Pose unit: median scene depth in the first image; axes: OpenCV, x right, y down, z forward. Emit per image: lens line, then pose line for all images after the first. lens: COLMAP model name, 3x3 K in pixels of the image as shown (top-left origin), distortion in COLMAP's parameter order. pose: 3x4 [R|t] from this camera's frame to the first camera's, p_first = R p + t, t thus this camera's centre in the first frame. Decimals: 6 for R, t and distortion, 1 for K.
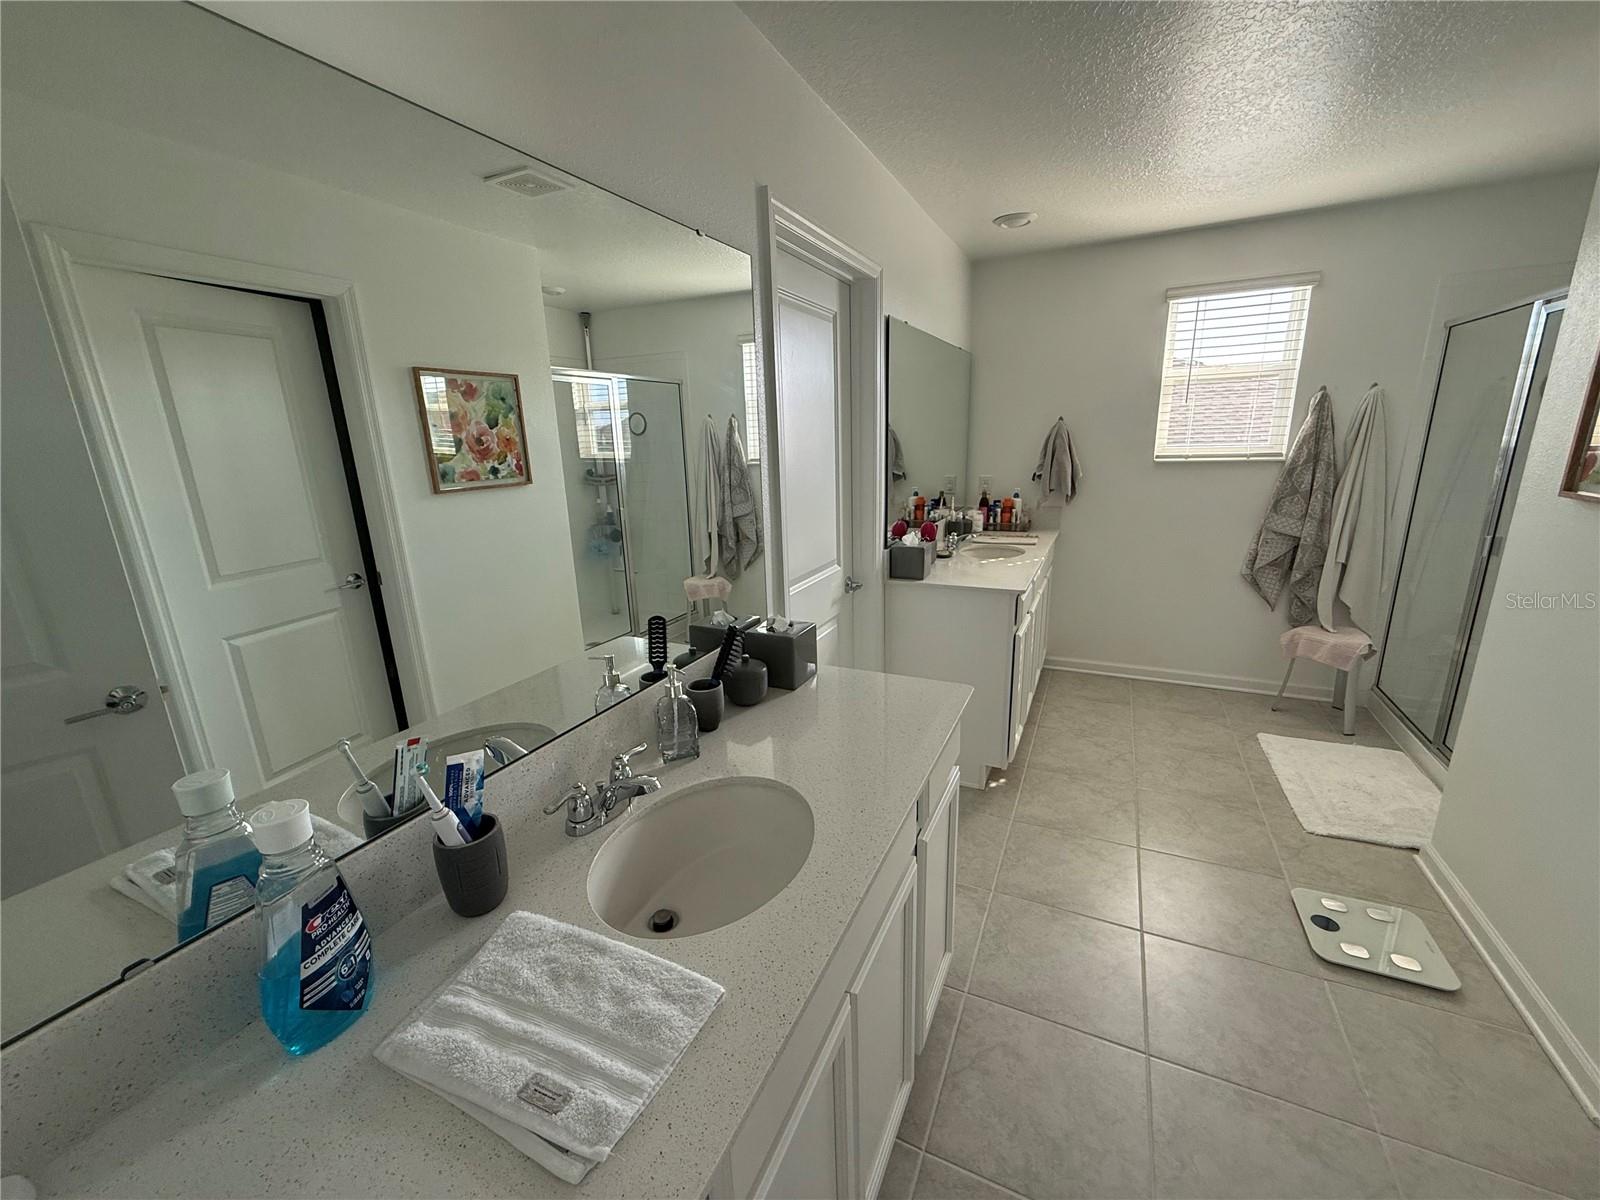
lens RADIAL K [[637.4, 0, 796.0], [0, 637.4, 601.4], [0, 0, 1]] dist [-0.000682, 0.000344]
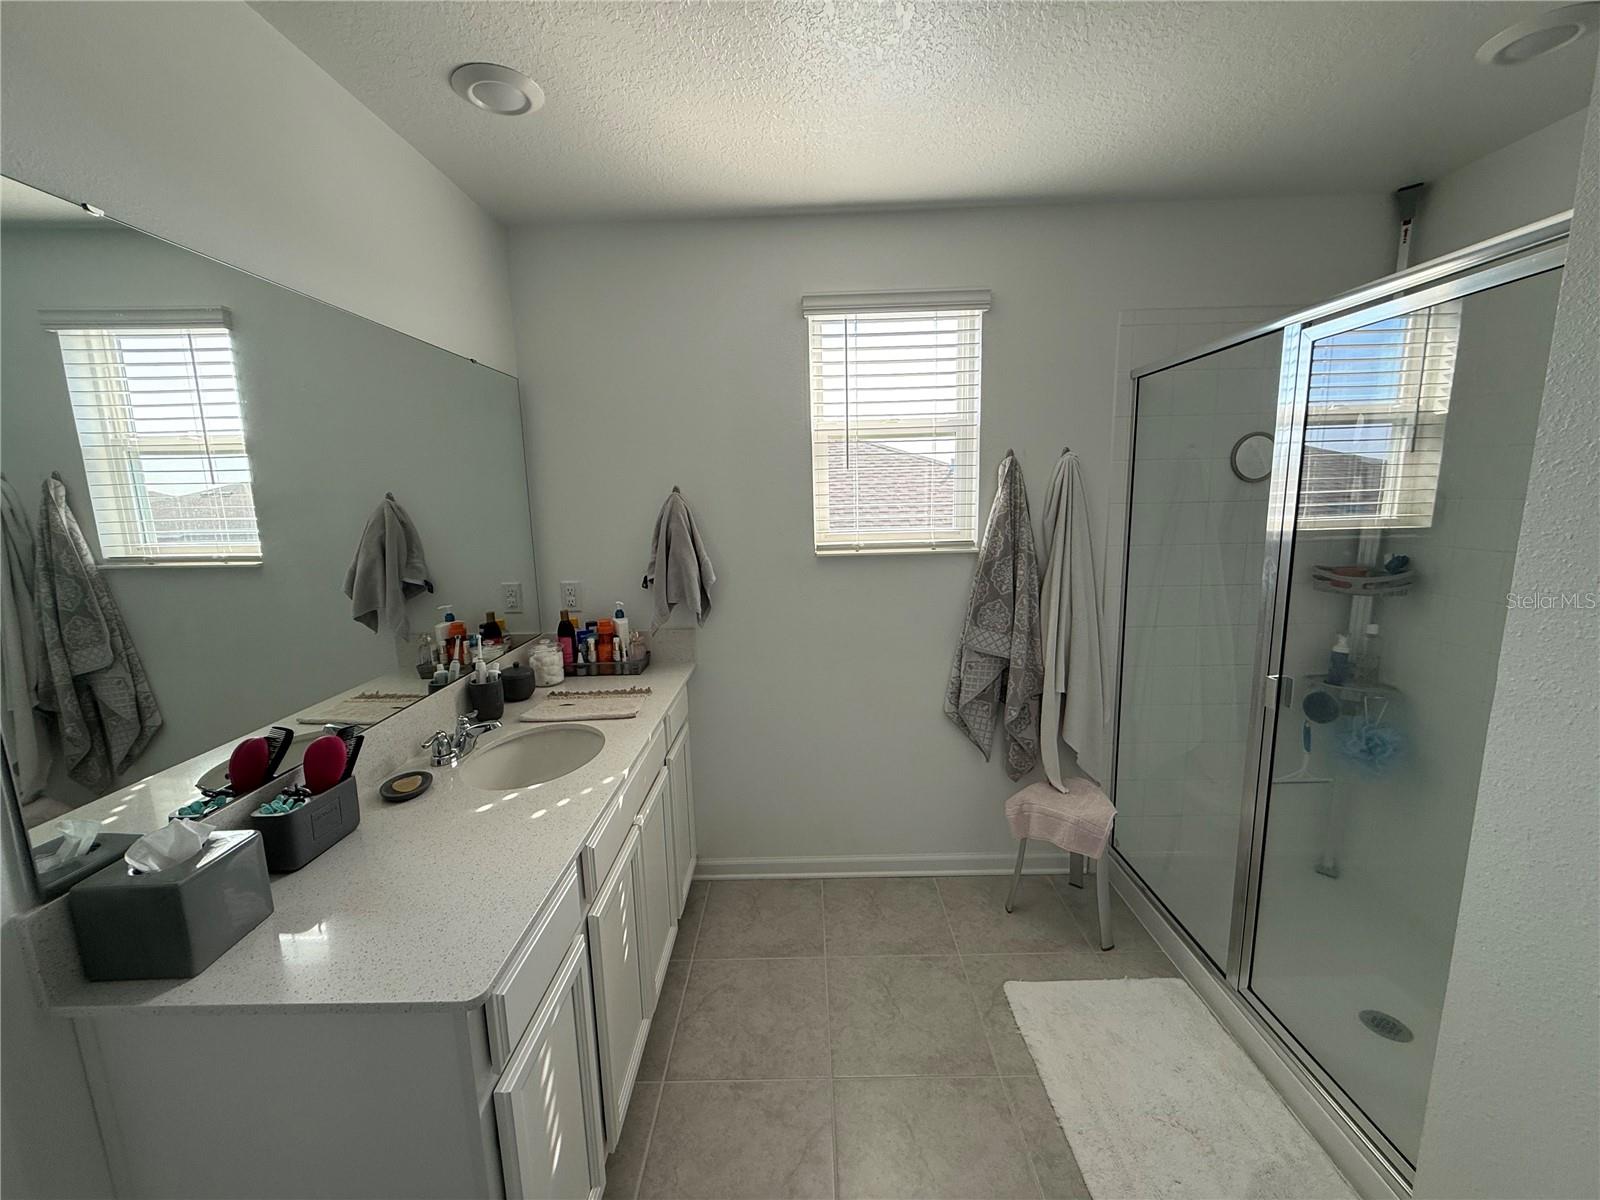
lens RADIAL K [[637.4, 0, 796.0], [0, 637.4, 601.4], [0, 0, 1]] dist [-0.000682, 0.000344]
pose [[0.903531, -0.061438, 0.424096, 0.279803], [0.105066, 0.991222, -0.080246, -0.129848], [-0.415443, 0.117063, 0.902055, 0.449156]]
